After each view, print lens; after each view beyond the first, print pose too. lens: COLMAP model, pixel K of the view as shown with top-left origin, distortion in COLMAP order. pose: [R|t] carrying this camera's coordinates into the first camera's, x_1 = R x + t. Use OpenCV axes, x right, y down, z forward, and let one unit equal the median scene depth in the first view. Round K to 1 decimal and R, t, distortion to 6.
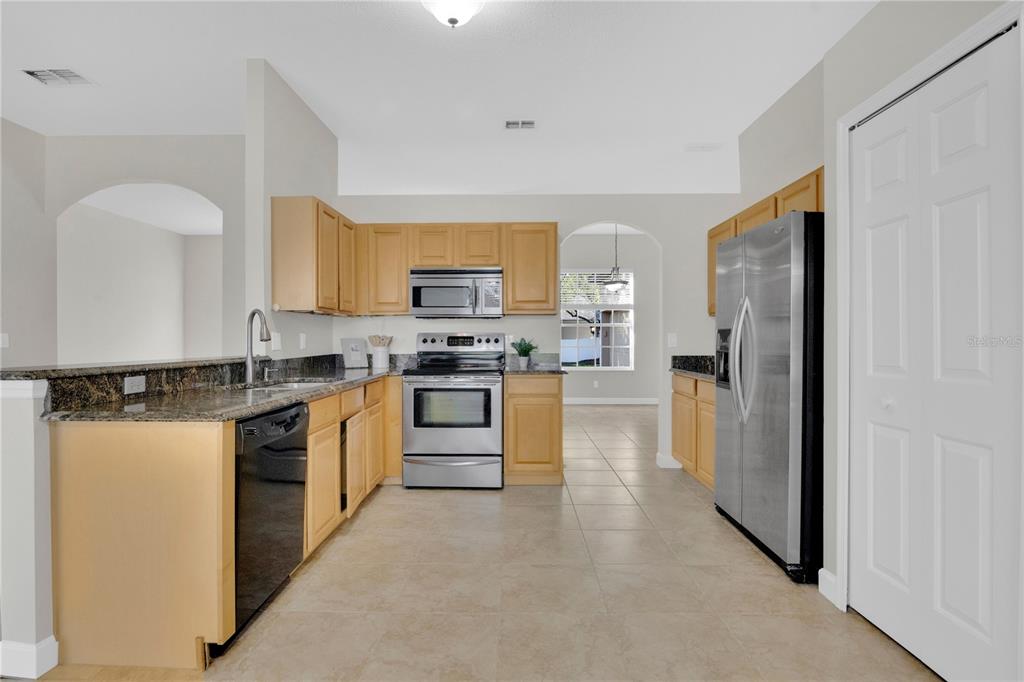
lens RADIAL K [[514.0, 0, 496.1], [0, 514.0, 338.8], [0, 0, 1]] dist [-0.021849, 0.001462]
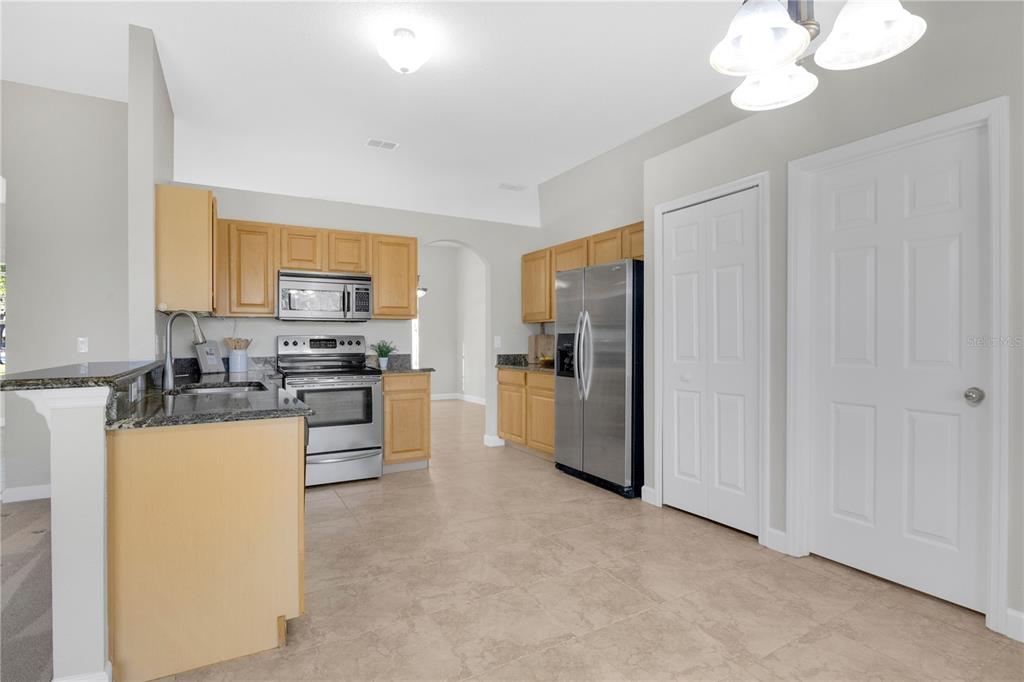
lens RADIAL K [[514.0, 0, 522.0], [0, 514.0, 340.7], [0, 0, 1]] dist [-0.021849, 0.001462]
pose [[0.843400, -0.002118, 0.537281, -0.324115], [0.002276, 0.999997, 0.000368, -0.000770], [-0.537281, 0.000913, 0.843403, -0.087535]]
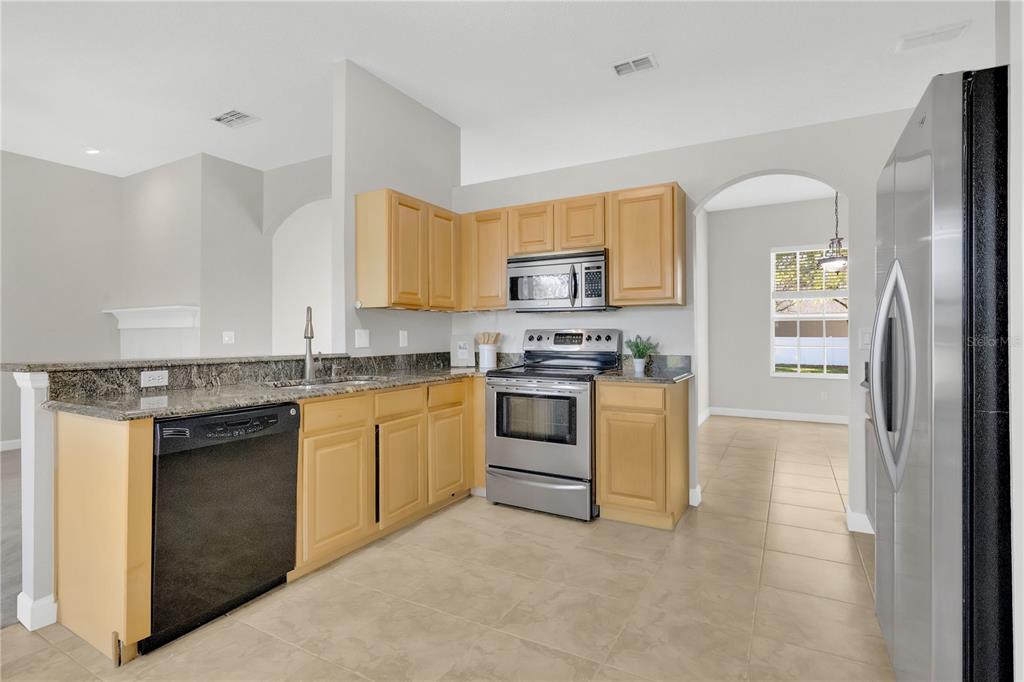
lens RADIAL K [[514.0, 0, 497.3], [0, 514.0, 337.0], [0, 0, 1]] dist [-0.021849, 0.001462]
pose [[0.879833, 0.001931, -0.475280, 0.265016], [-0.000031, 0.999992, 0.004005, -0.002081], [0.475284, -0.003509, 0.879826, 0.224623]]
